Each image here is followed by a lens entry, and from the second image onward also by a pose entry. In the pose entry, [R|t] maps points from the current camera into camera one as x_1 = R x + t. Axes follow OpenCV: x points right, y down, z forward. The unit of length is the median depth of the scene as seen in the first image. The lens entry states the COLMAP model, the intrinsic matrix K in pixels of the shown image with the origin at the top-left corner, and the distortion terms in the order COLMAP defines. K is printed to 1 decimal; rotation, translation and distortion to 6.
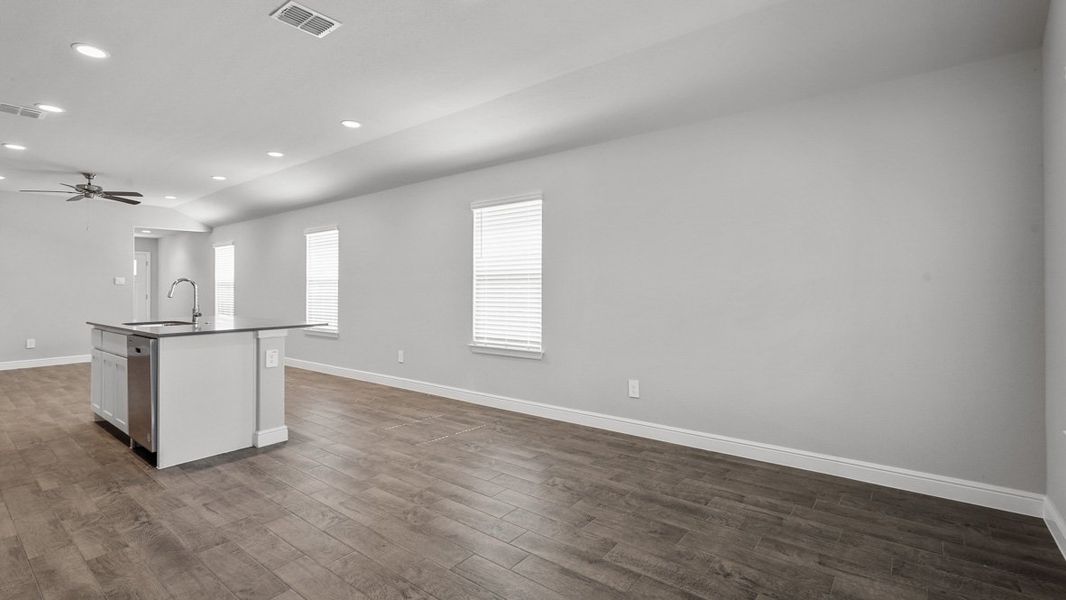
lens RADIAL K [[484.4, 0, 530.5], [0, 484.4, 282.3], [0, 0, 1]] dist [0.001551, 0.000012]
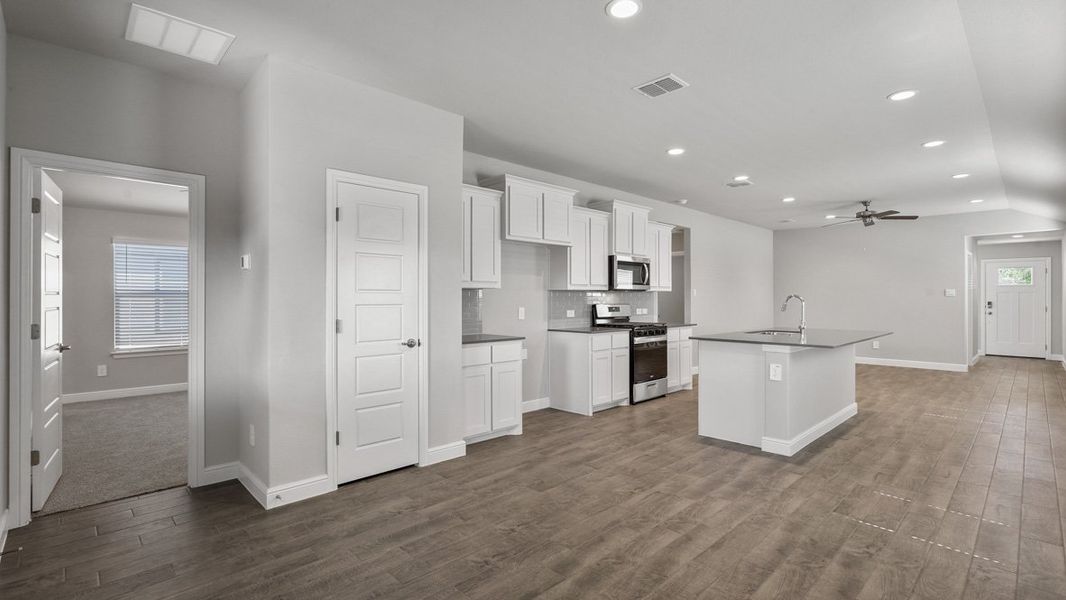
lens RADIAL K [[484.4, 0, 529.8], [0, 484.4, 293.8], [0, 0, 1]] dist [0.001551, 0.000012]
pose [[-0.131161, -0.002978, -0.991357, 0.499593], [0.011859, 0.999919, -0.004573, -0.012264], [0.991290, -0.012356, -0.131116, 0.526713]]
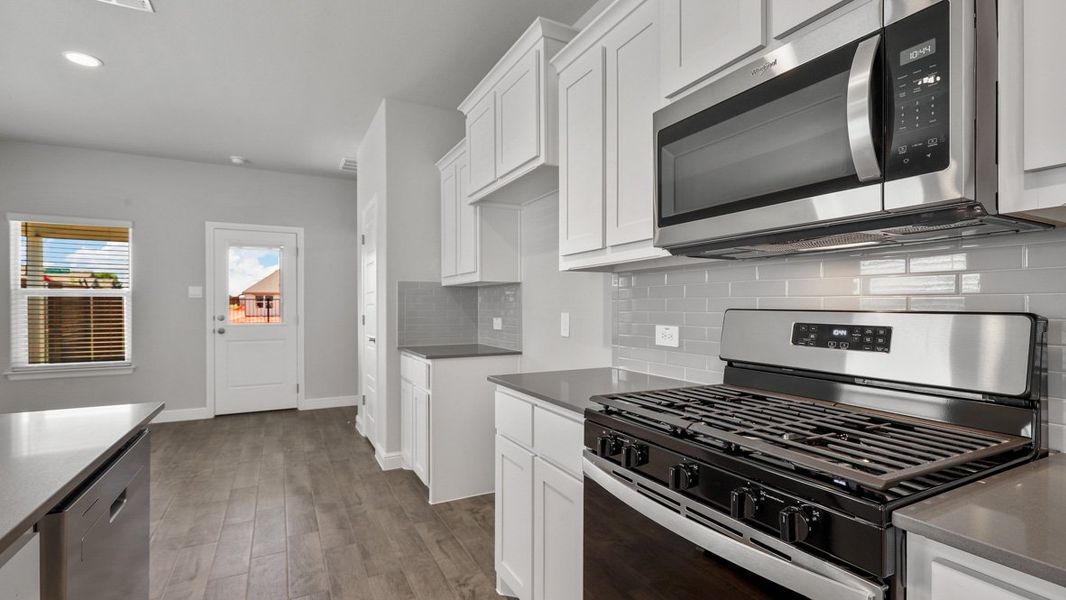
lens RADIAL K [[484.4, 0, 532.0], [0, 484.4, 305.6], [0, 0, 1]] dist [0.001551, 0.000012]
pose [[-0.914668, 0.009783, 0.404087, -0.934242], [0.005396, 0.999914, -0.011995, 0.014588], [-0.404169, -0.008791, -0.914642, 0.933804]]
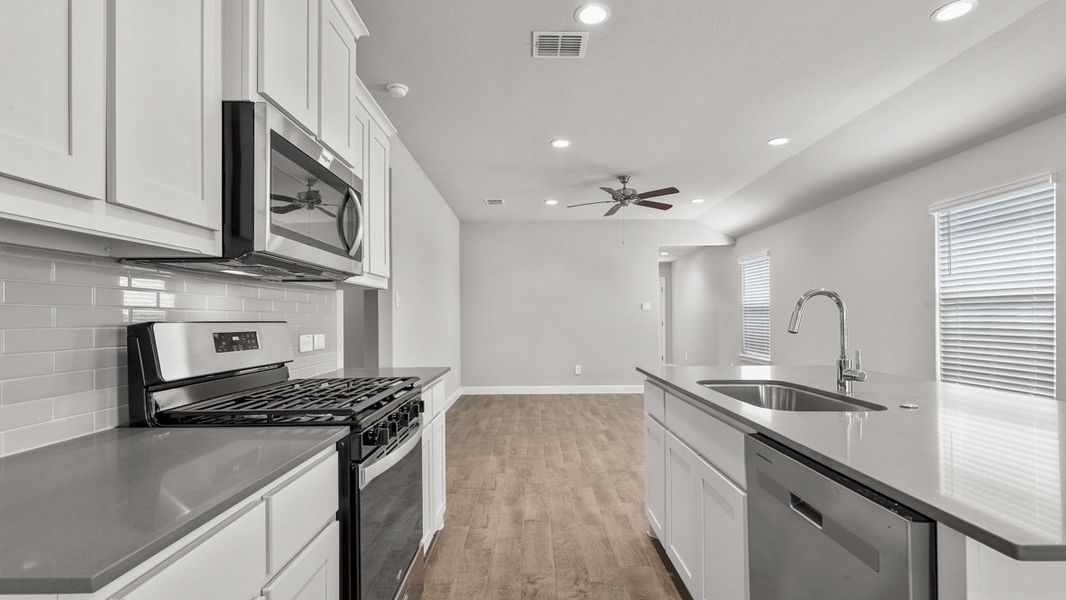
lens RADIAL K [[484.4, 0, 533.5], [0, 484.4, 312.7], [0, 0, 1]] dist [0.001551, 0.000012]
pose [[0.624835, -0.003896, -0.780747, -0.532790], [0.009333, 0.999953, 0.002480, 0.009216], [0.780701, -0.008836, 0.624843, 0.529526]]
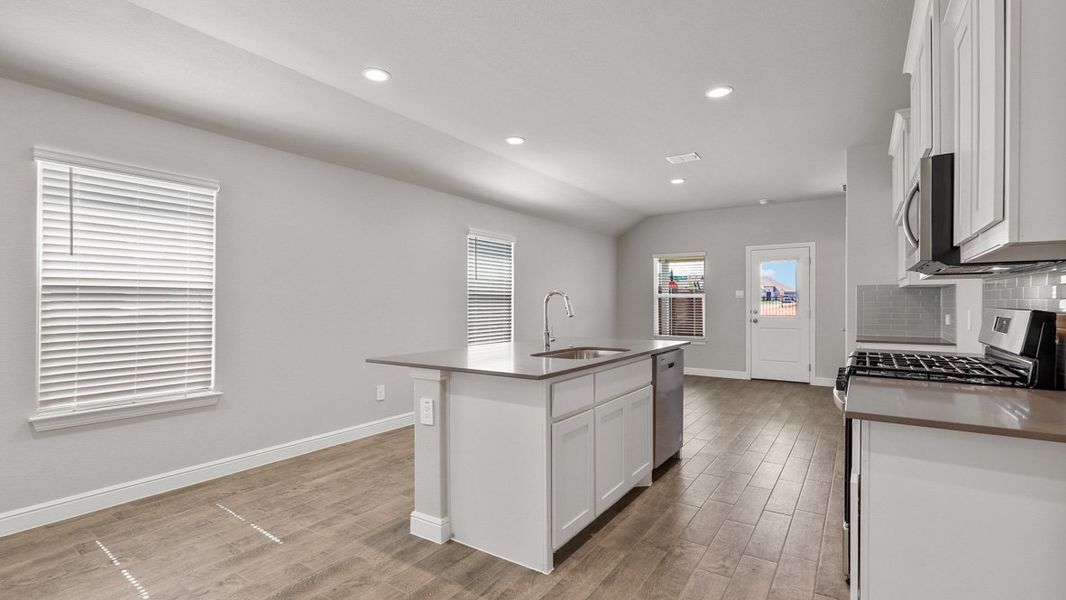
lens RADIAL K [[484.4, 0, 532.0], [0, 484.4, 308.6], [0, 0, 1]] dist [0.001551, 0.000012]
pose [[-0.078550, -0.002335, 0.996907, -1.422732], [-0.006228, 0.999979, 0.001852, 0.017240], [-0.996891, -0.006064, -0.078563, 1.085064]]
